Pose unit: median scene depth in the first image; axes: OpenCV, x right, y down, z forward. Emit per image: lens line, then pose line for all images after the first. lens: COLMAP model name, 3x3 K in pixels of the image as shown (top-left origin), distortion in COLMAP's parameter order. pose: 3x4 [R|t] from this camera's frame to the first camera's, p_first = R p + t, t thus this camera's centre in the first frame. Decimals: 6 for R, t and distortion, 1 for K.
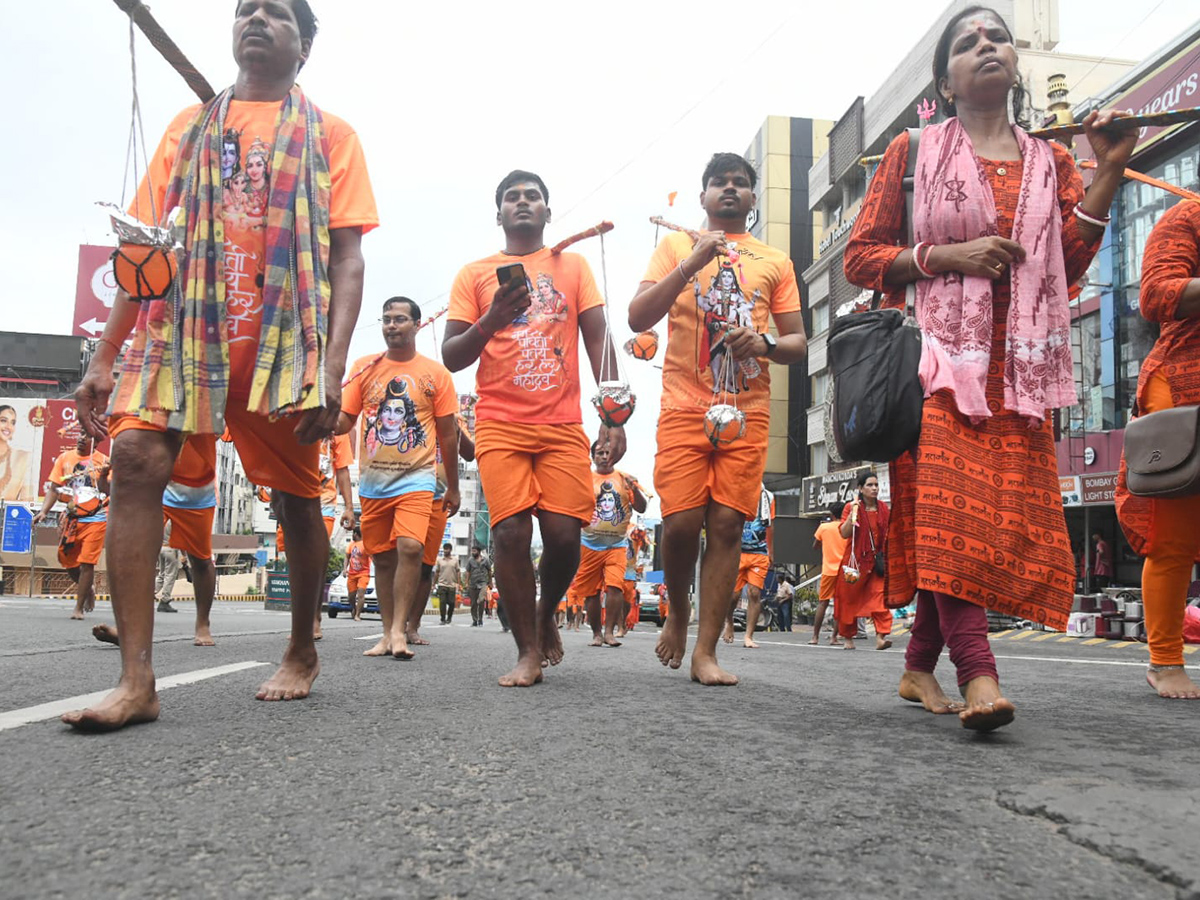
lens RADIAL K [[910.3, 0, 572.8], [0, 910.3, 470.8], [0, 0, 1]] dist [-0.139816, 0.095049]
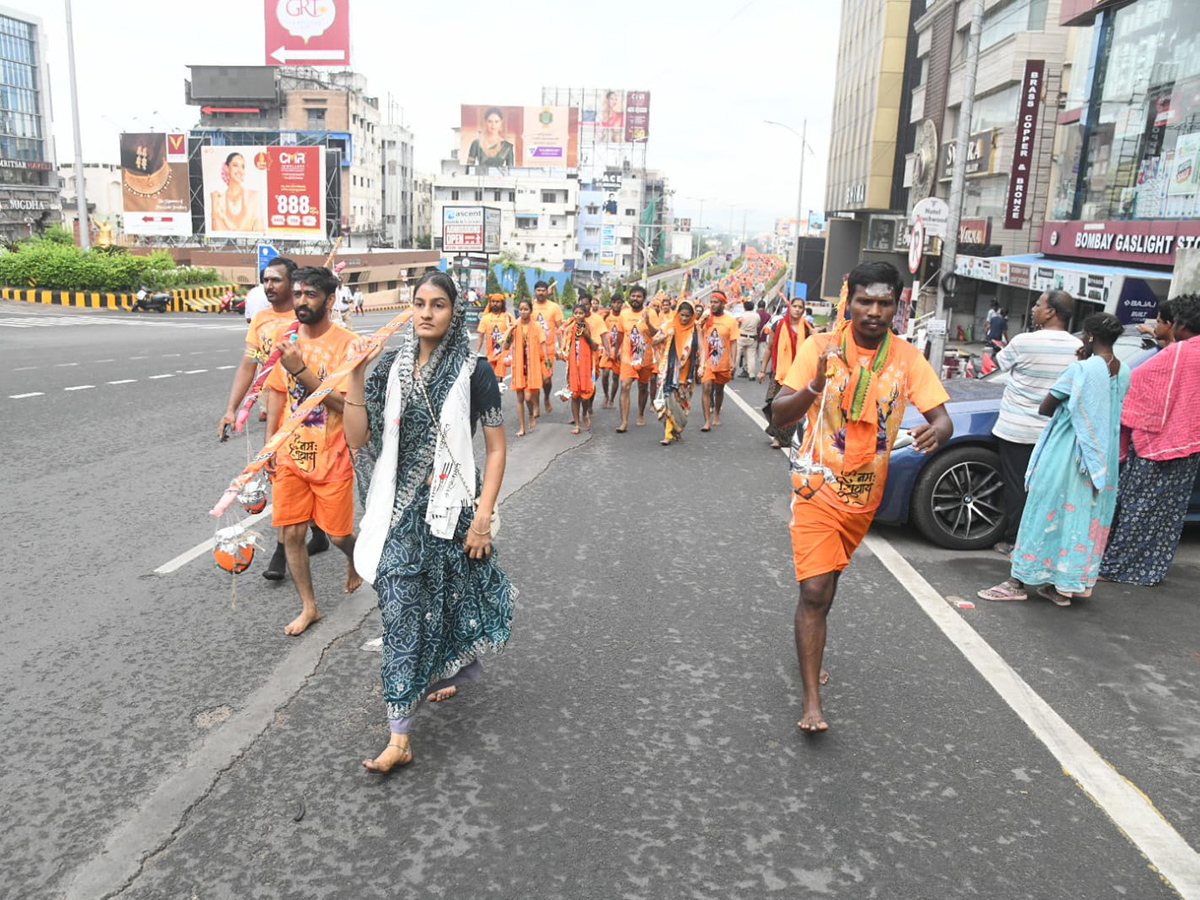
lens RADIAL K [[938.7, 0, 539.4], [0, 938.7, 456.0], [0, 0, 1]] dist [-0.112626, 0.073798]
pose [[0.974498, 0.052304, -0.218216, 0.083615], [0.019353, 0.949242, 0.313951, -0.078827], [0.223561, -0.310168, 0.924022, -0.272585]]
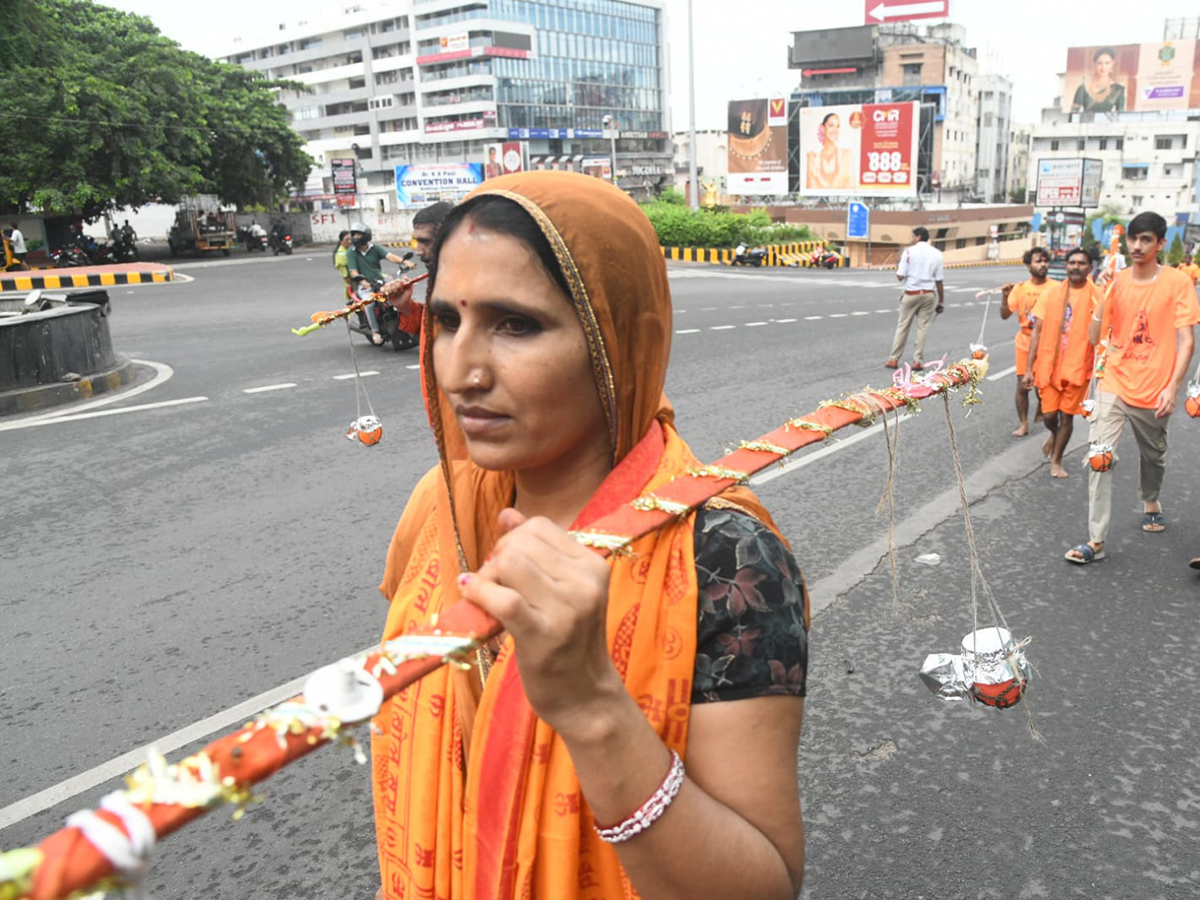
lens RADIAL K [[925.0, 0, 651.5], [0, 925.0, 464.5], [0, 0, 1]] dist [-0.129386, 0.075389]
pose [[0.751246, 0.148669, -0.643061, 0.091739], [0.104451, 0.935245, 0.338241, -0.081002], [0.651705, -0.321271, 0.687070, -0.287794]]
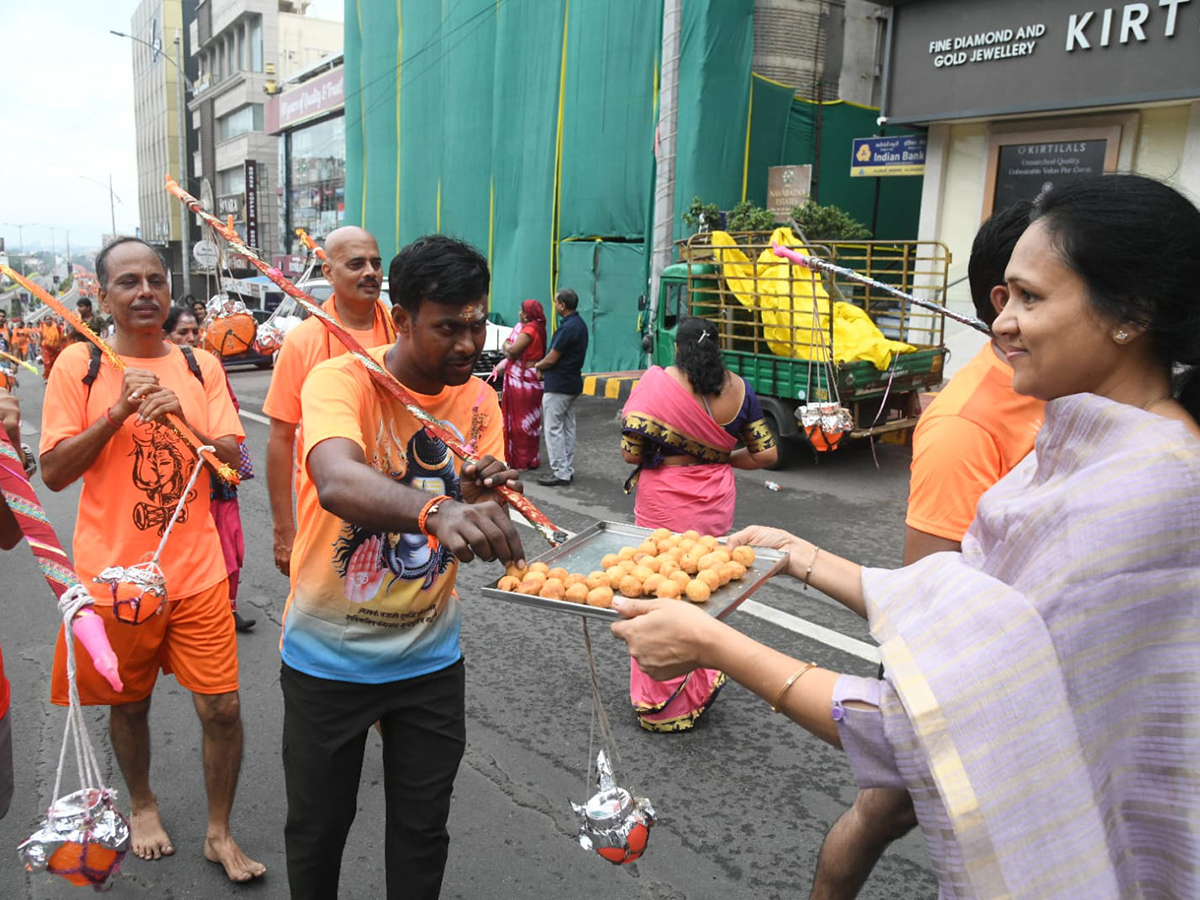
lens RADIAL K [[990.4, 0, 600.0], [0, 990.4, 450.0], [0, 0, 1]] dist [-0.060771, 0.010560]
pose [[0.888006, -0.100163, 0.448791, 0.087977], [-0.034356, 0.958808, 0.281970, -0.151948], [-0.458547, -0.265810, 0.847986, -0.788236]]
